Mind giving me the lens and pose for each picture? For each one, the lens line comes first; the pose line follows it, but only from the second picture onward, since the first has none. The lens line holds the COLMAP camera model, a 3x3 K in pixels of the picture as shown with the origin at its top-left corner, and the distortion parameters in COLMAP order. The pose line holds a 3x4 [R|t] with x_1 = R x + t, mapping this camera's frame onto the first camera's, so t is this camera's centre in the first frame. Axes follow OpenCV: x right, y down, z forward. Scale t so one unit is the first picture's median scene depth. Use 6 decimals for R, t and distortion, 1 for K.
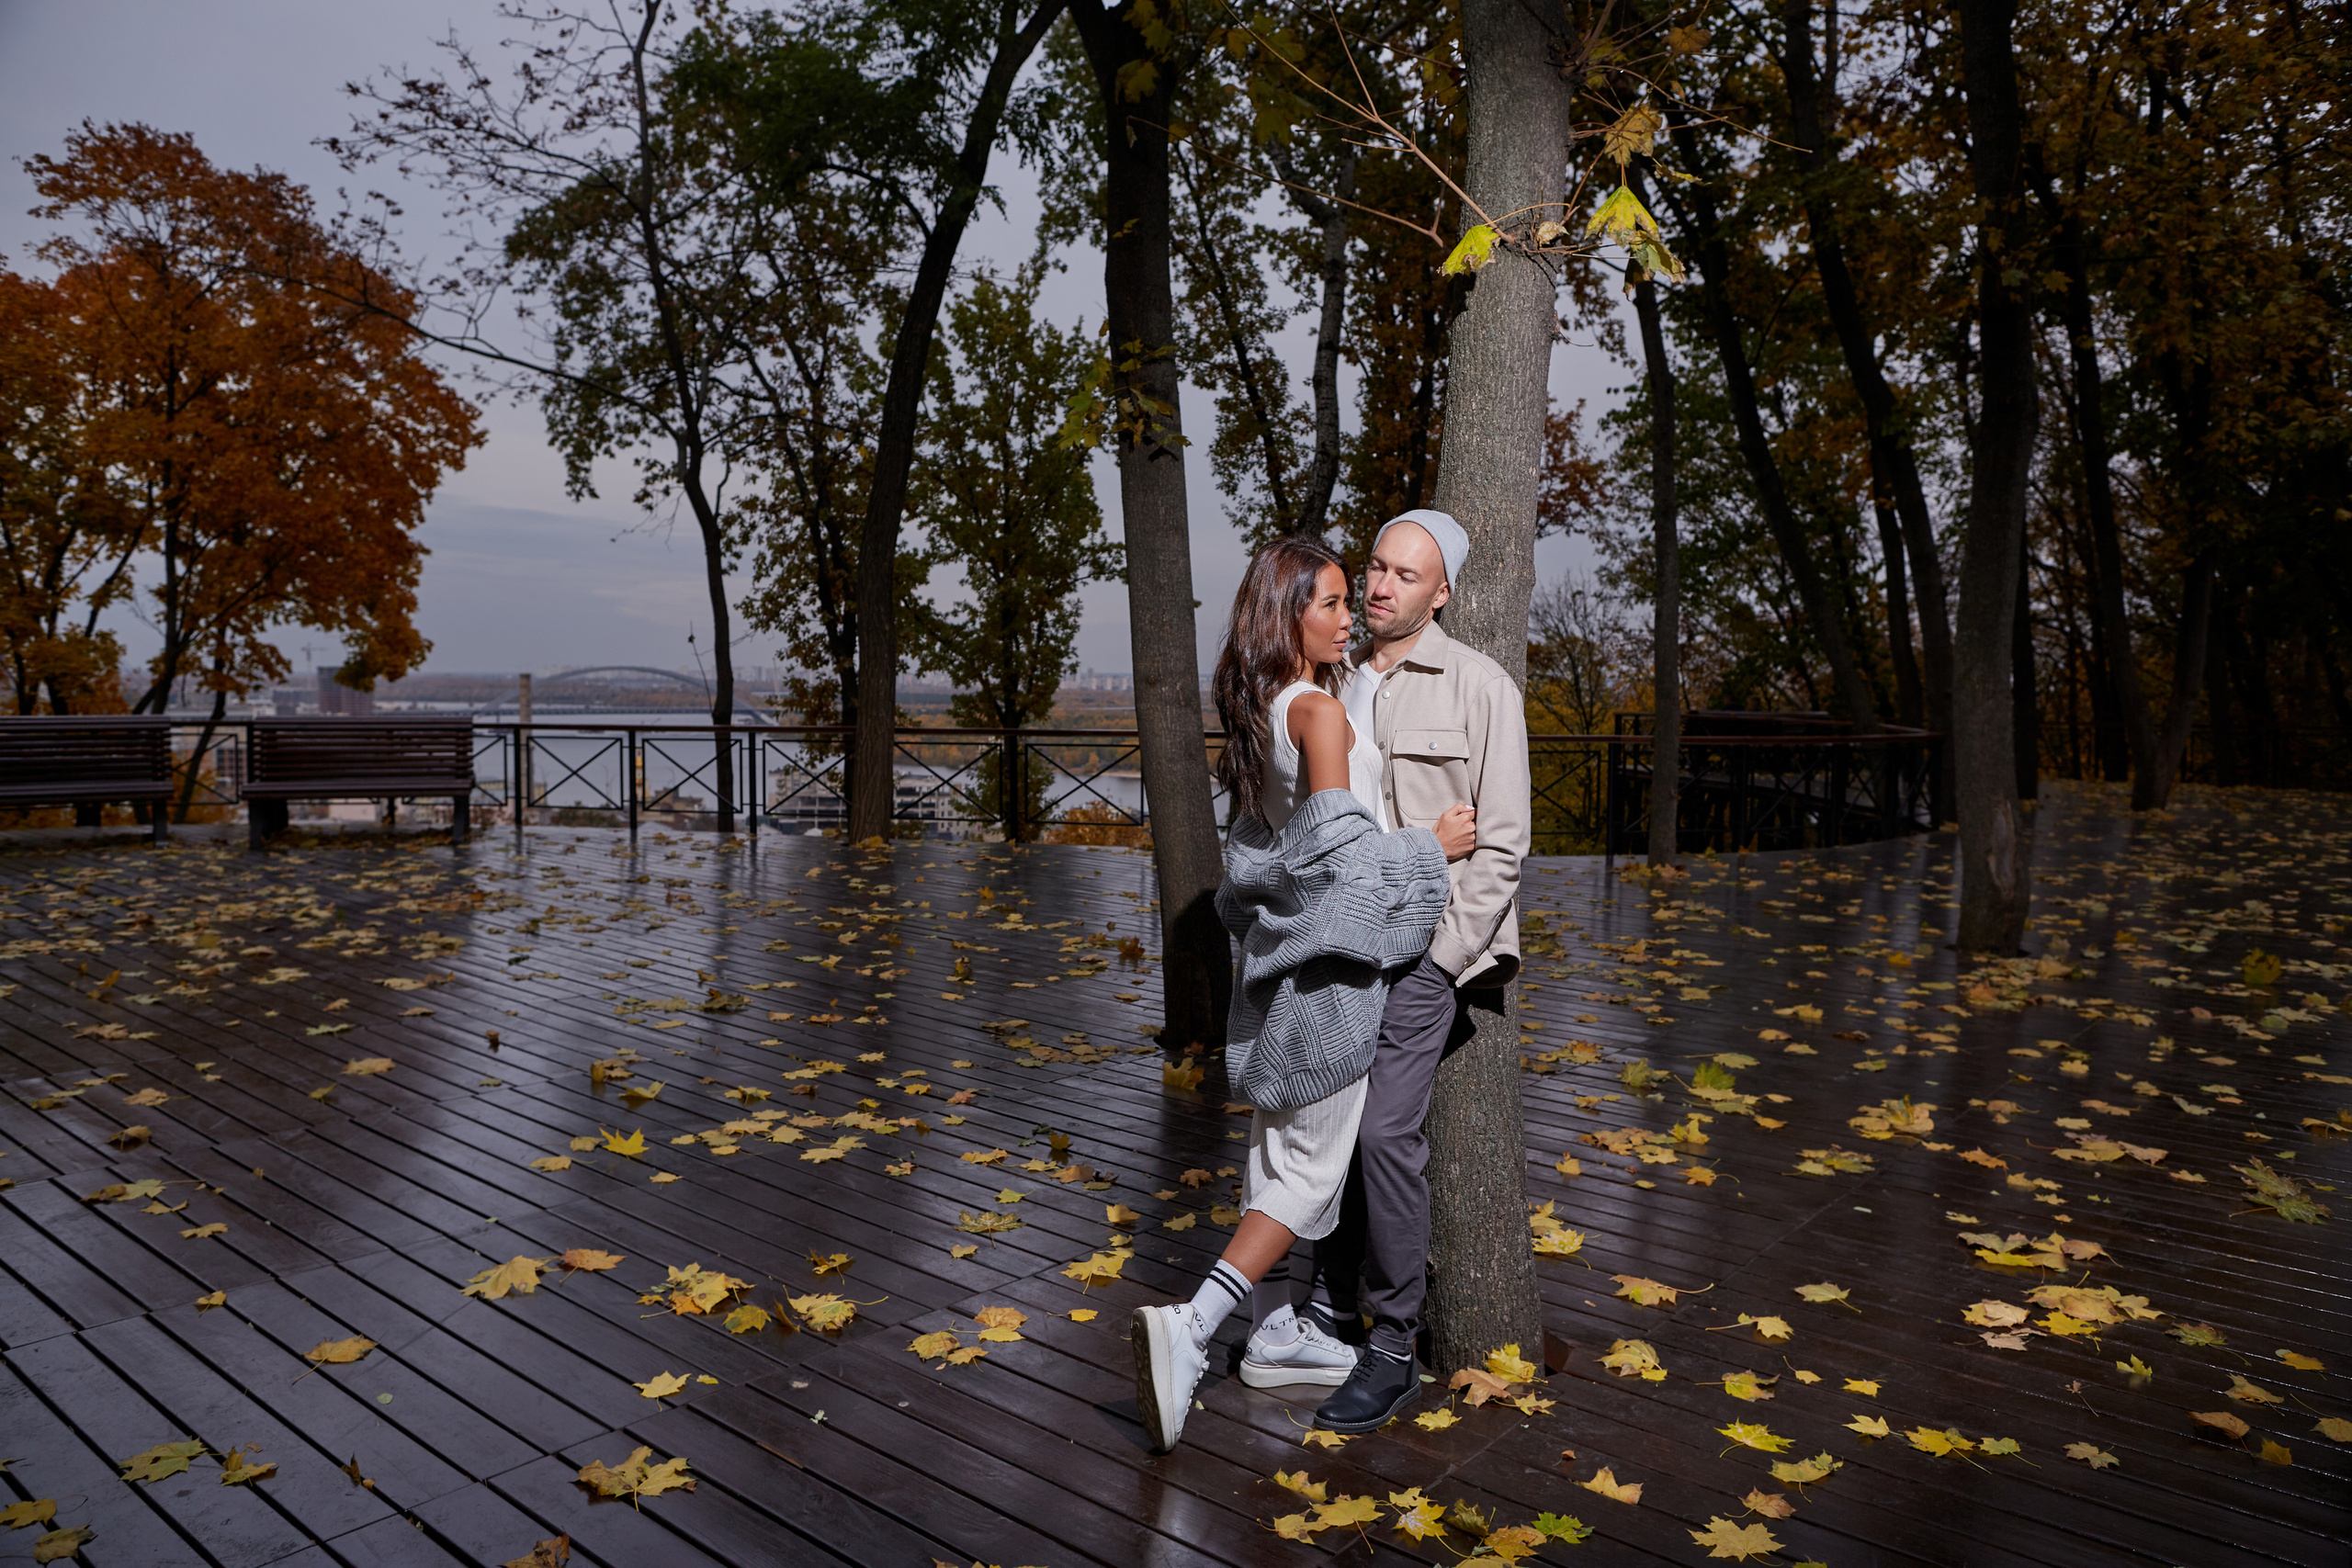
lens RADIAL K [[1611.6, 0, 1171.5], [0, 1611.6, 772.1], [0, 0, 1]] dist [-0.052709, 0.051634]
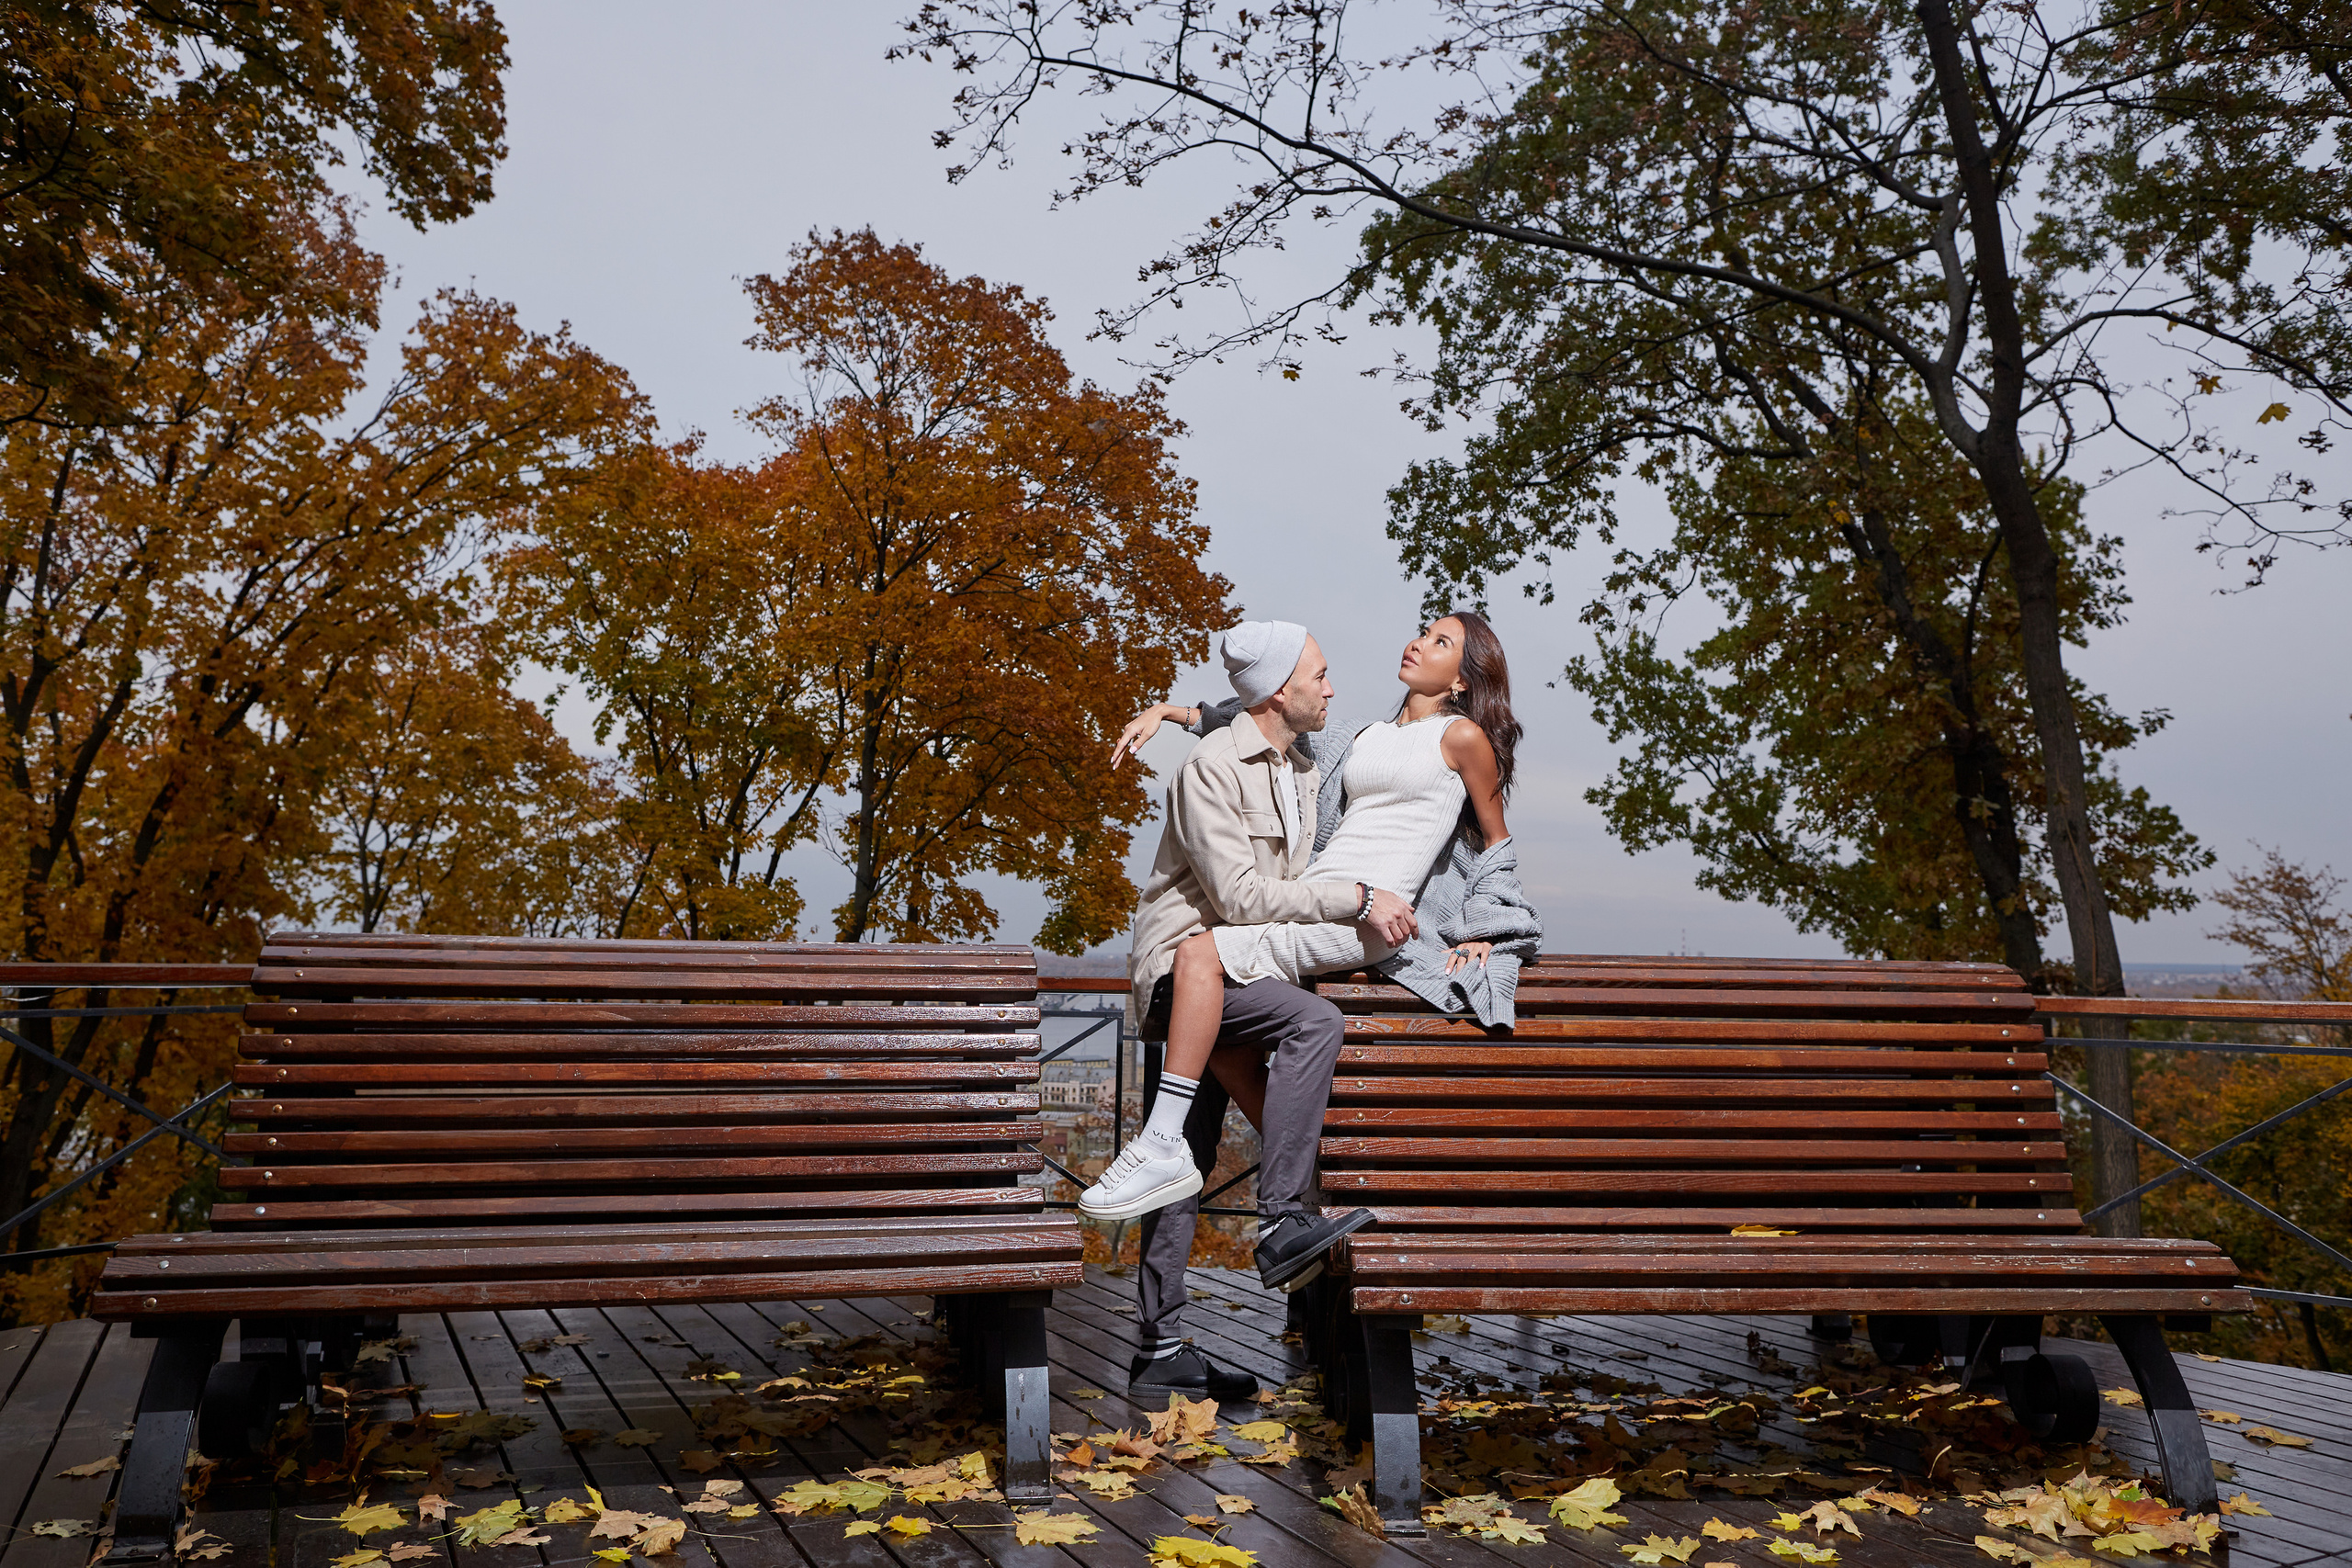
lens RADIAL K [[1670.9, 0, 1170.2], [0, 1670.9, 810.4], [0, 0, 1]] dist [-0.048567, 0.047147]
pose [[0.936769, -0.025205, -0.349040, -0.224676], [-0.026842, 0.989289, -0.143478, -0.006667], [0.348918, 0.143775, 0.926059, 0.326916]]
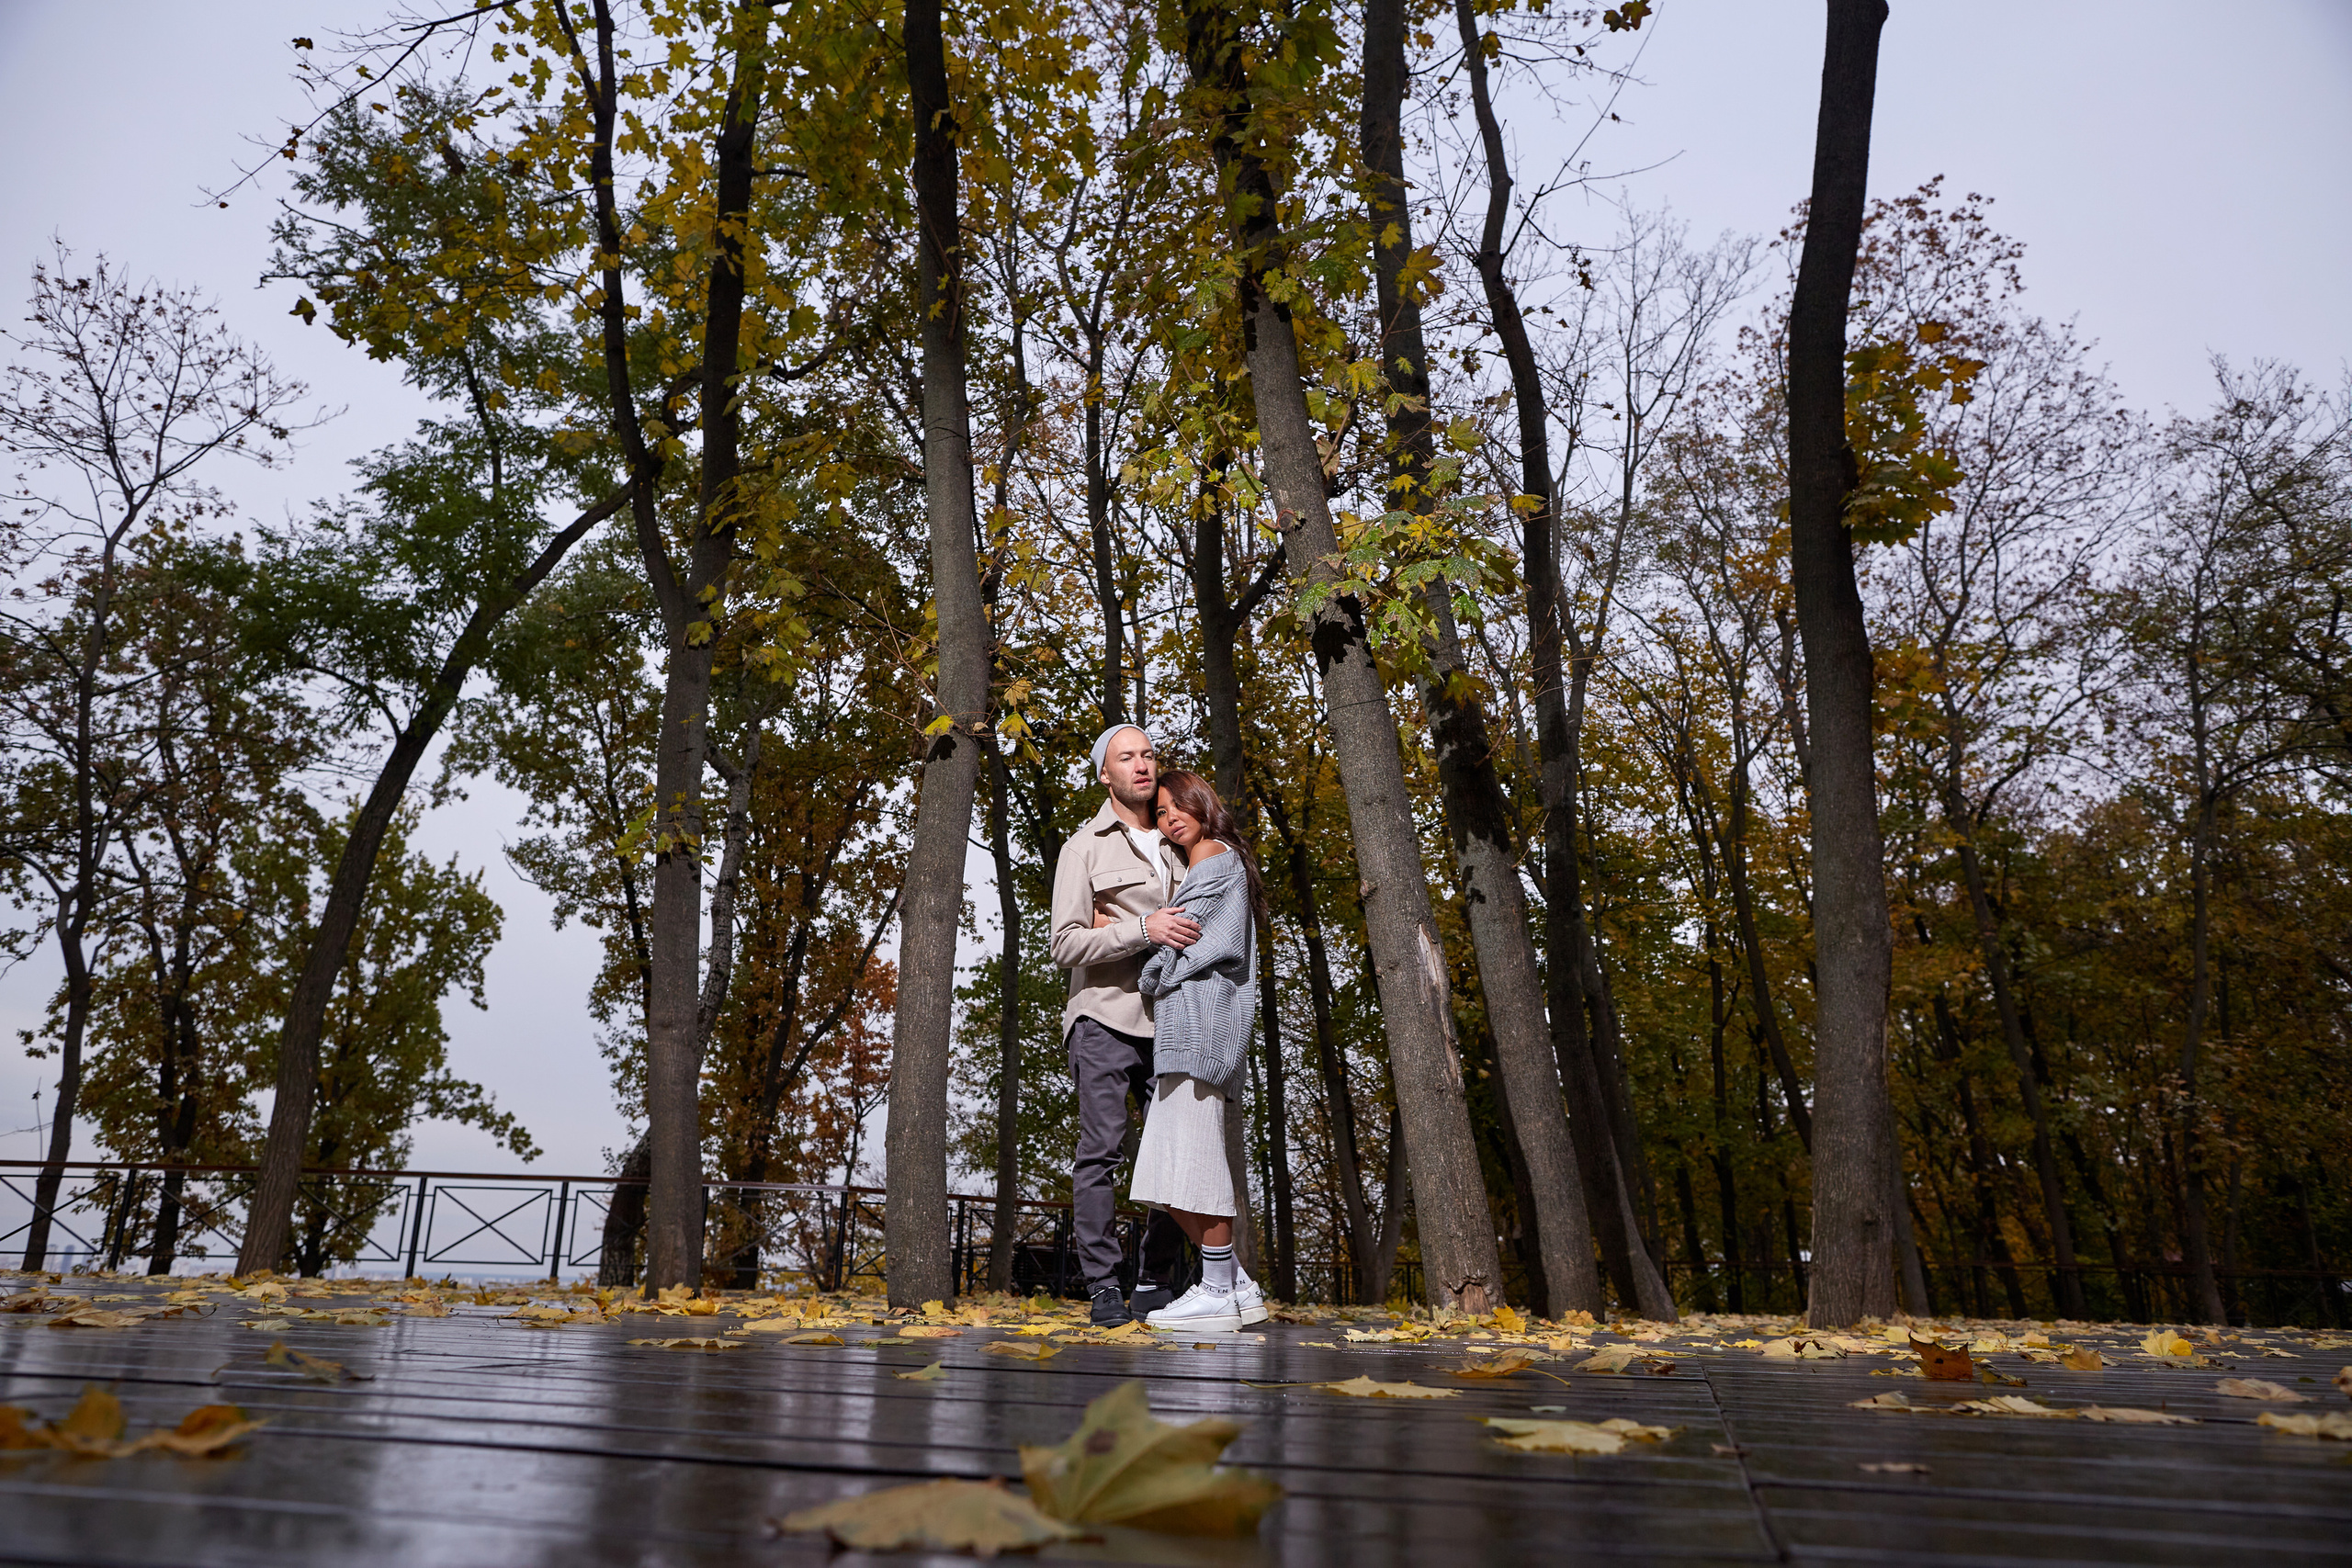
lens RADIAL K [[1605.8, 0, 1171.4], [0, 1605.8, 779.2], [0, 0, 1]] dist [-0.048229, 0.046676]
pose [[0.918109, 0.138017, 0.371521, -0.037492], [0.004266, 0.933910, -0.357483, 0.057166], [-0.396306, 0.329793, 0.856842, -0.100482]]
